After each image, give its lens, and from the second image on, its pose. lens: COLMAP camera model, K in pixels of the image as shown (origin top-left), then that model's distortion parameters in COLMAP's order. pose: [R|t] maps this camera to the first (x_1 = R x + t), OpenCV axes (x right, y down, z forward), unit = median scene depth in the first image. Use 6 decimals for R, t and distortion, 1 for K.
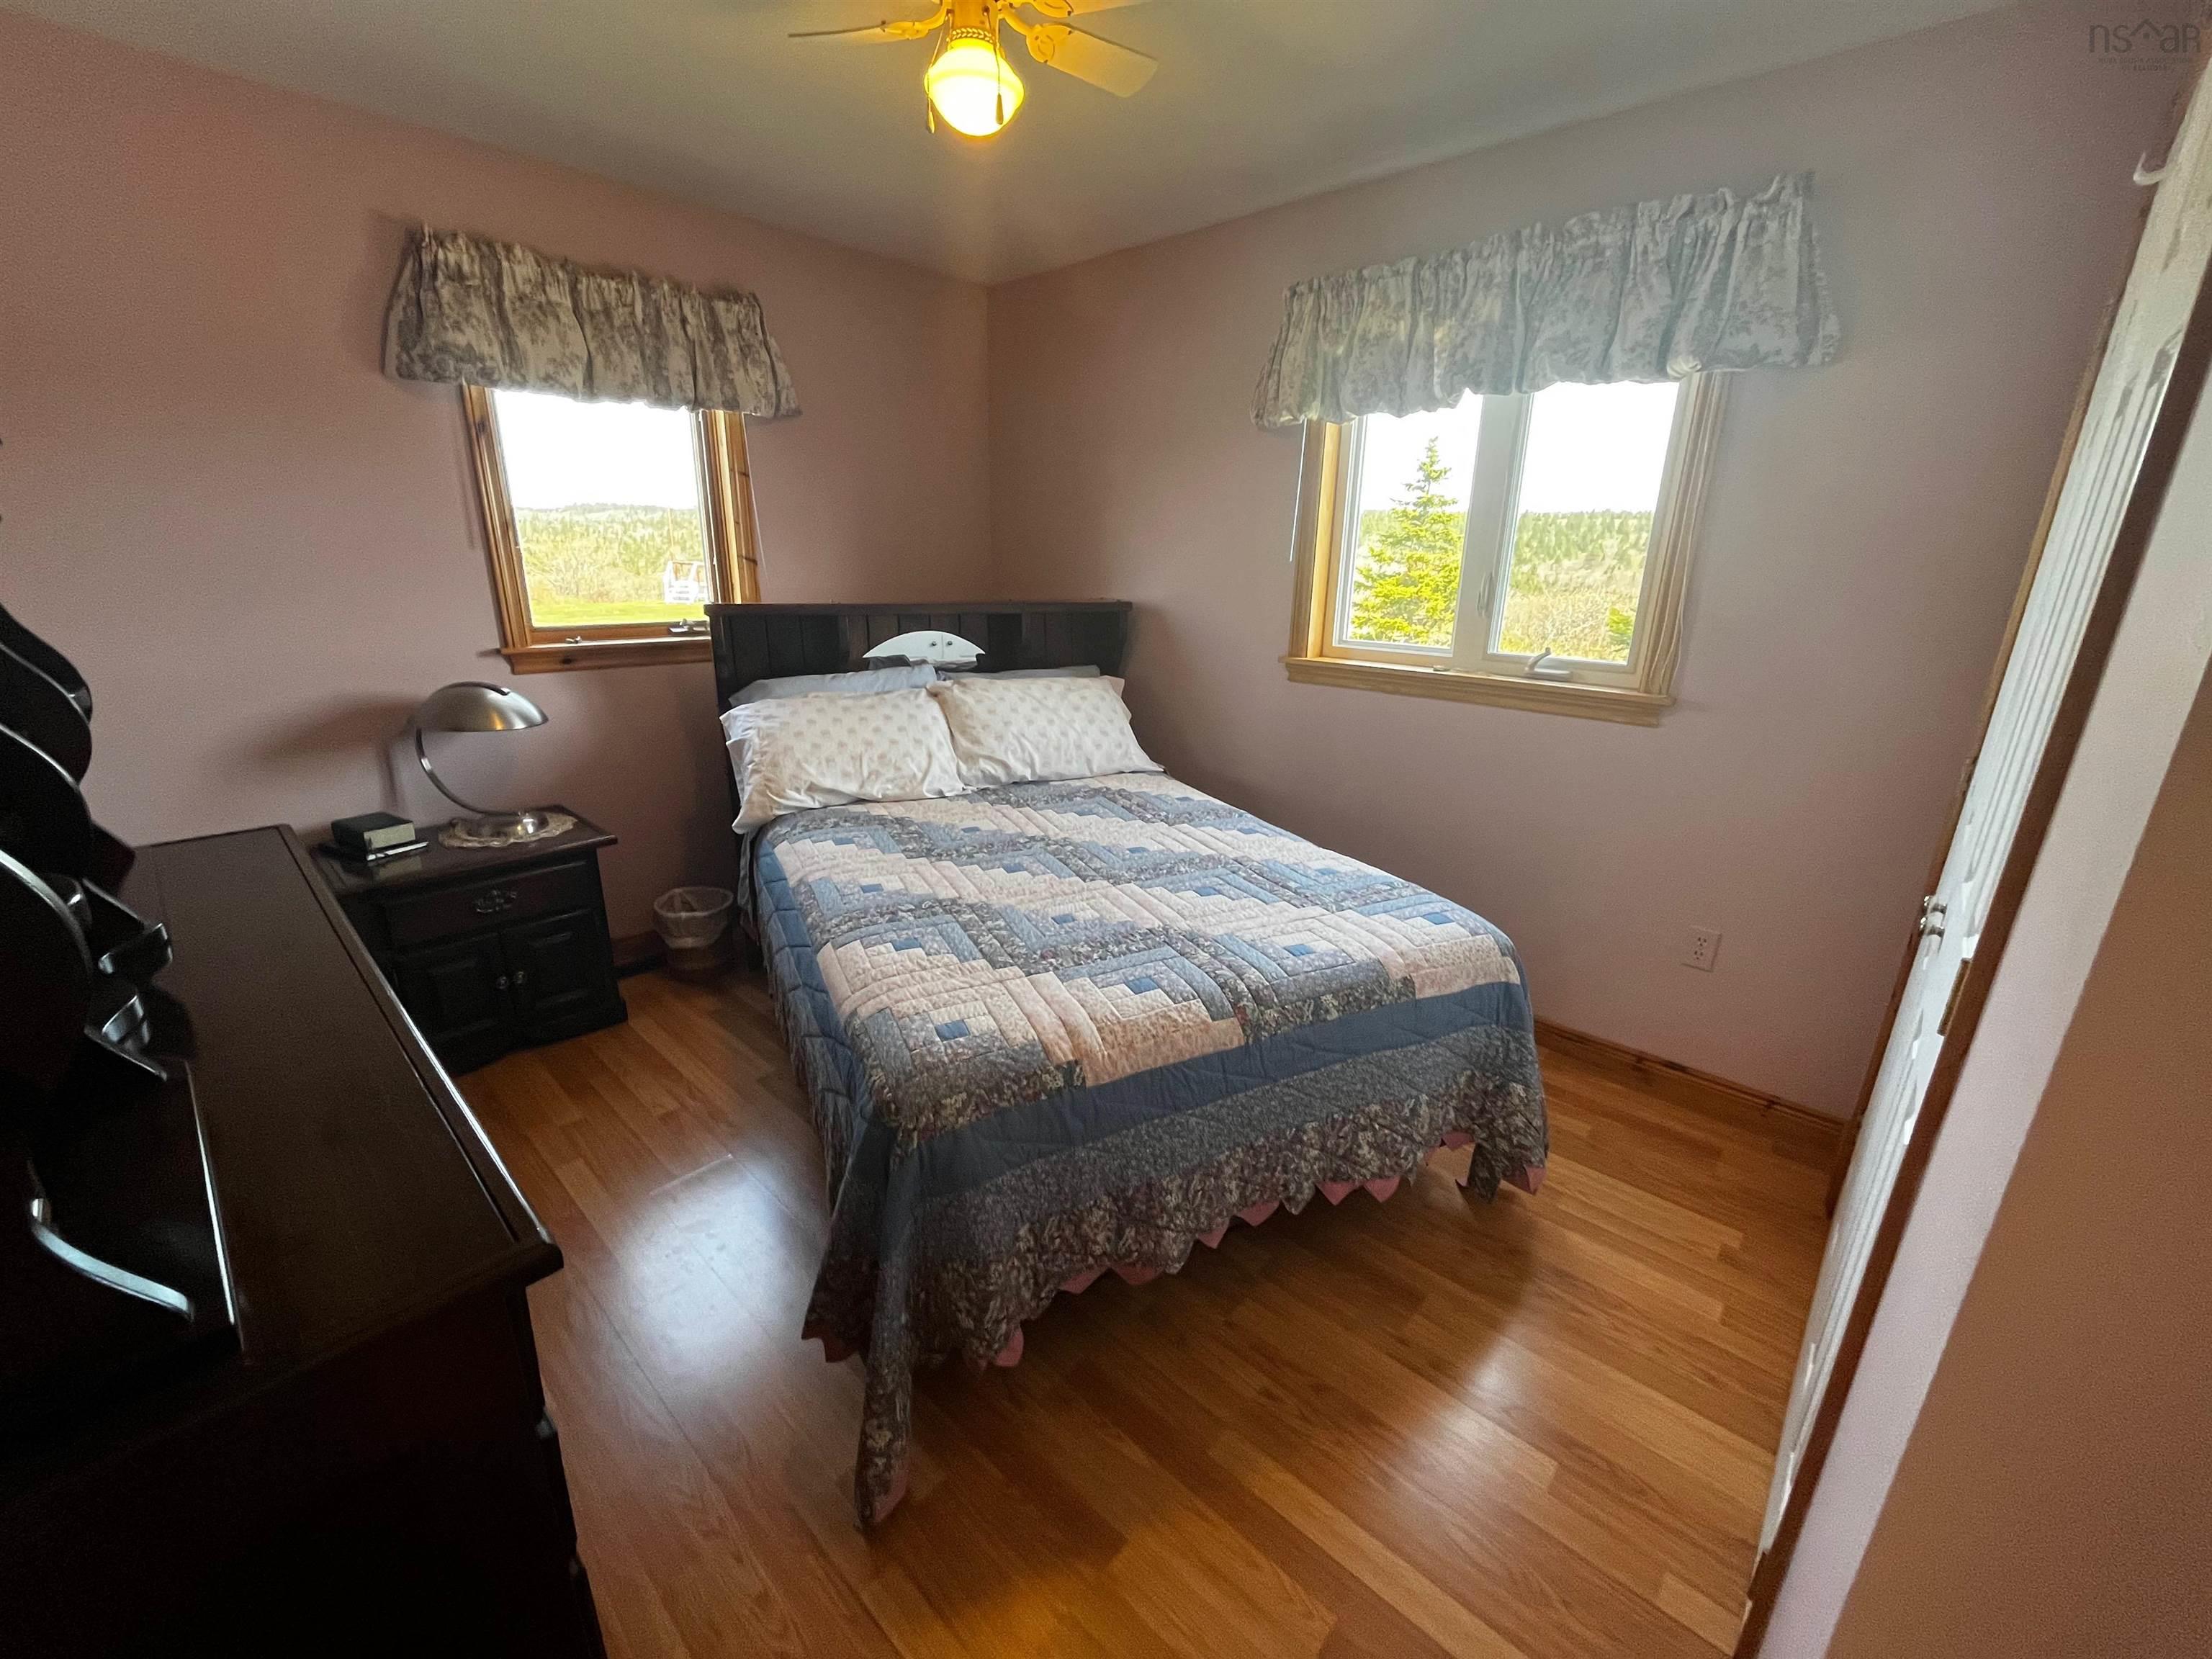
lens RADIAL K [[887.8, 0, 1106.9], [0, 887.8, 819.7], [0, 0, 1]] dist [0.000193, -0.000338]
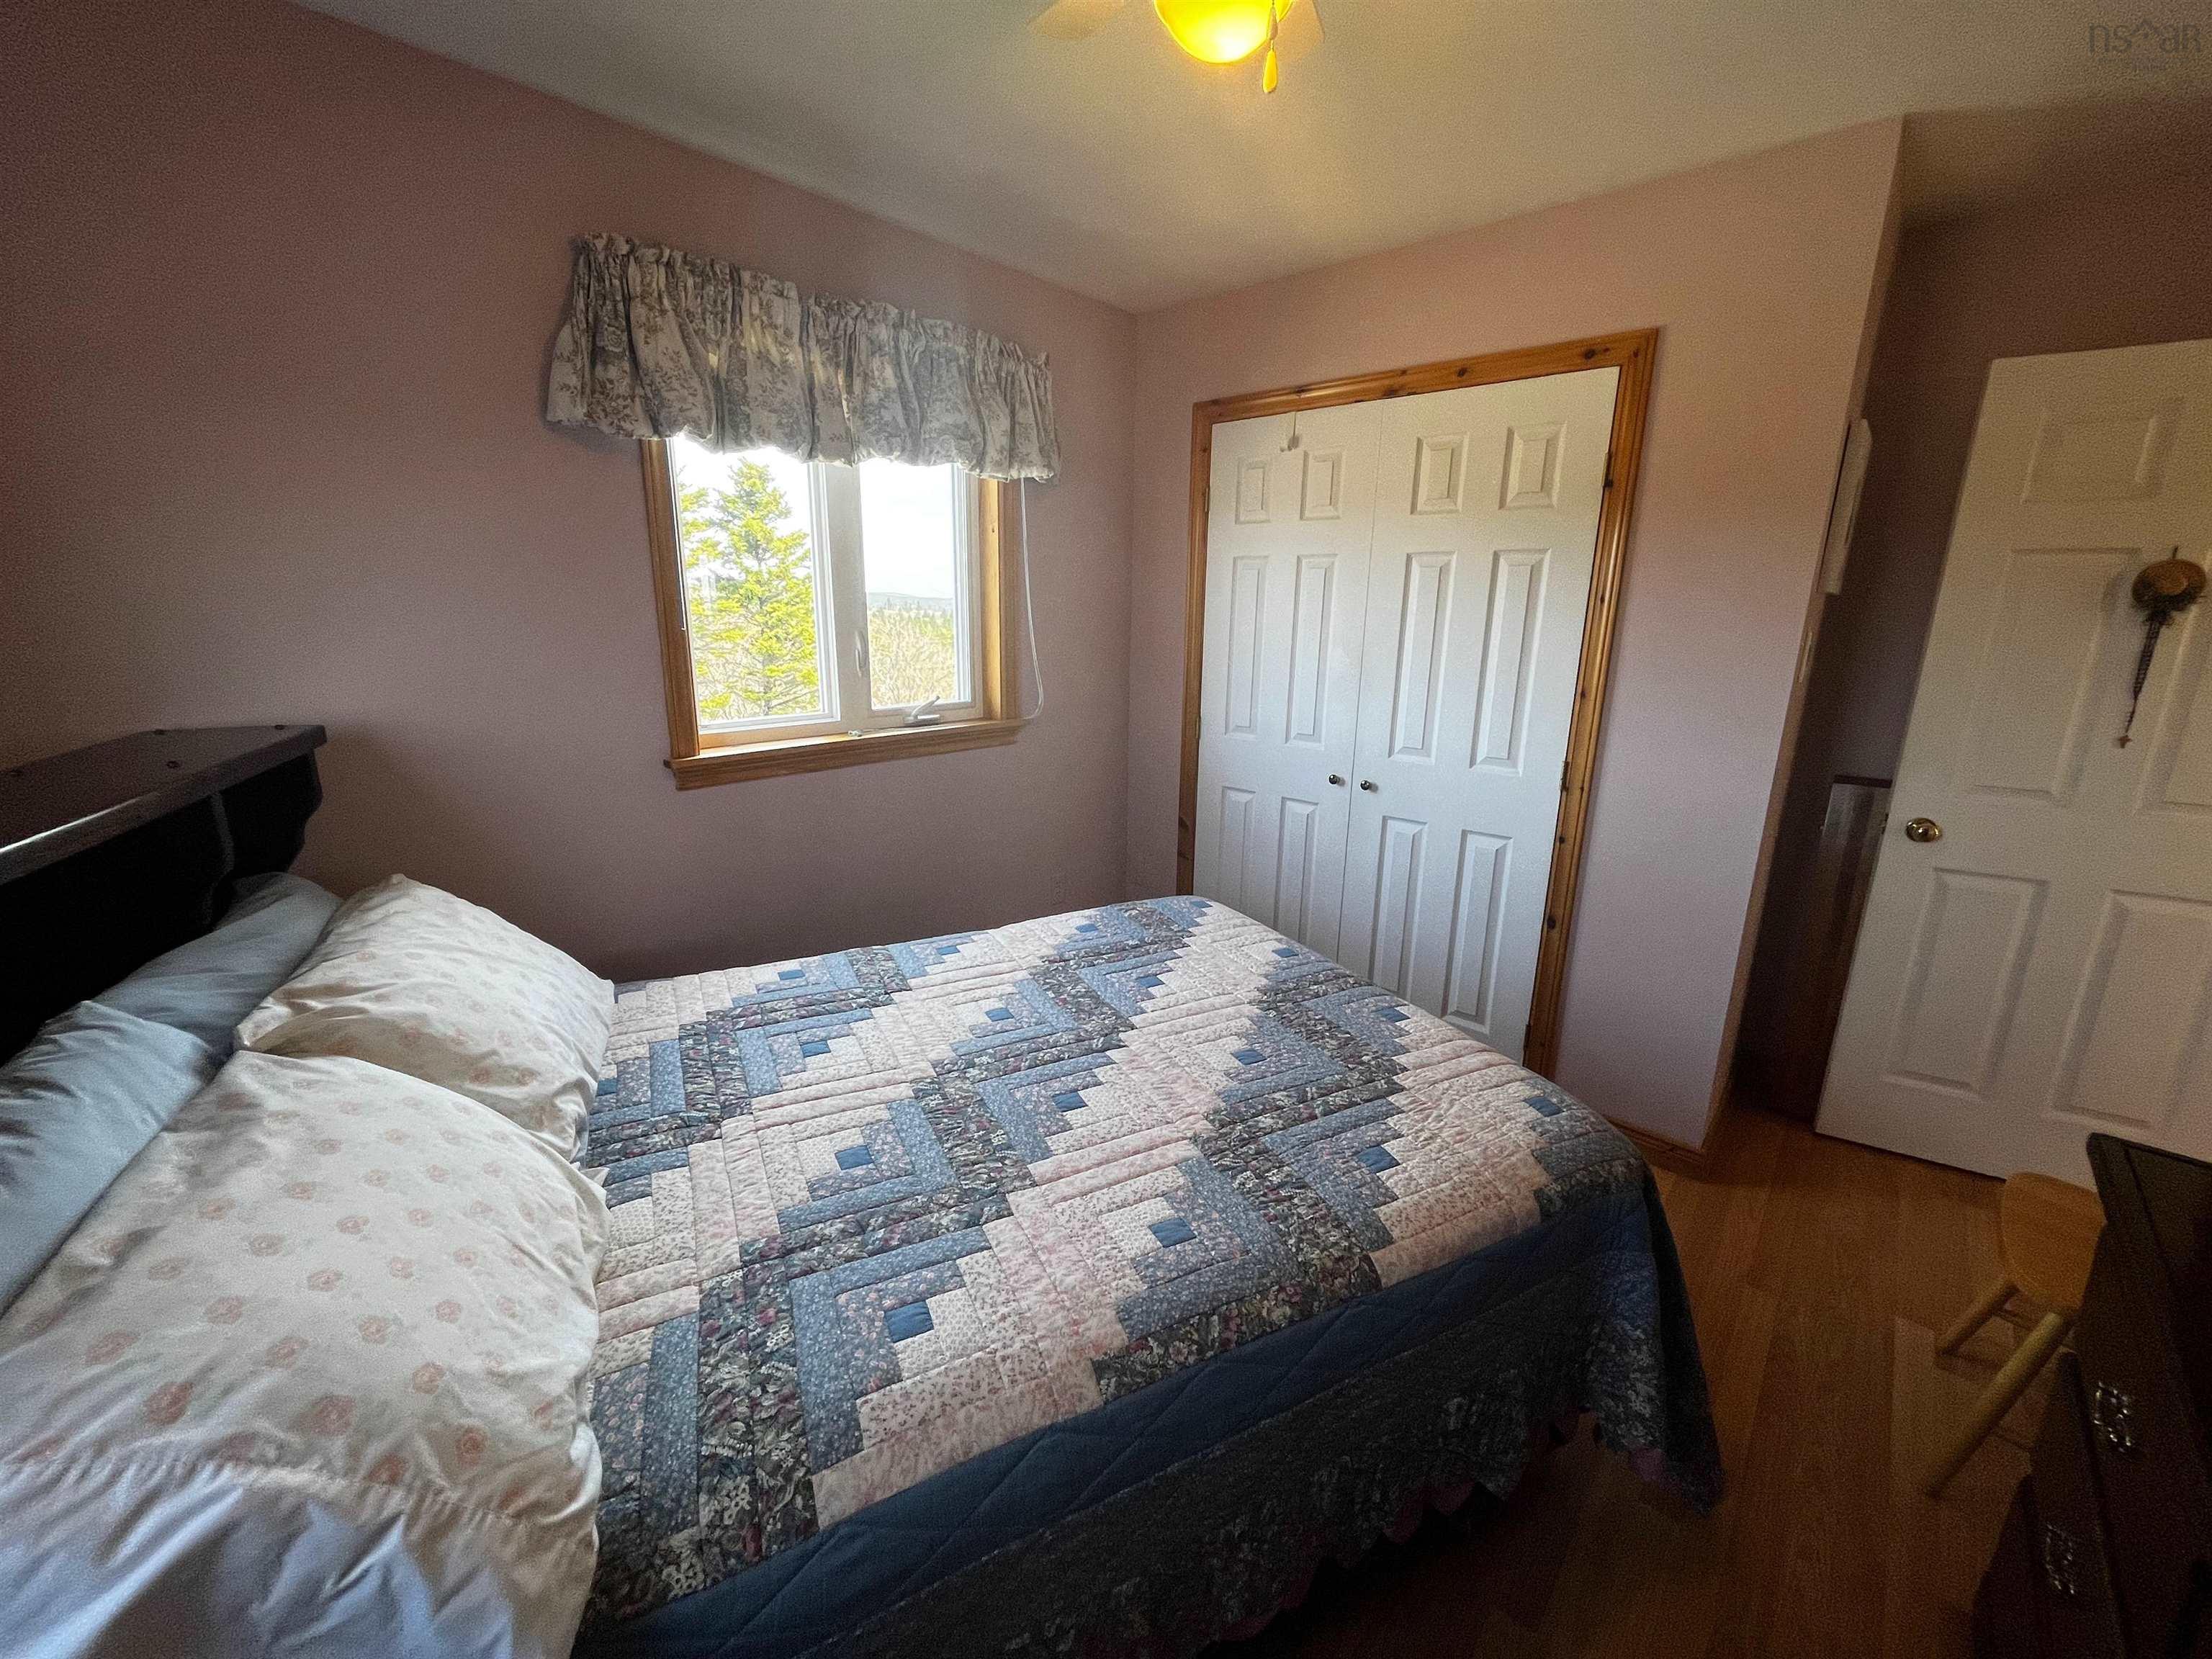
lens RADIAL K [[887.8, 0, 1106.9], [0, 887.8, 819.7], [0, 0, 1]] dist [0.000193, -0.000338]
pose [[-0.012895, -0.256418, 0.966480, -0.628514], [0.278390, 0.927423, 0.249770, -0.271973], [-0.960382, 0.272279, 0.059425, 0.782760]]
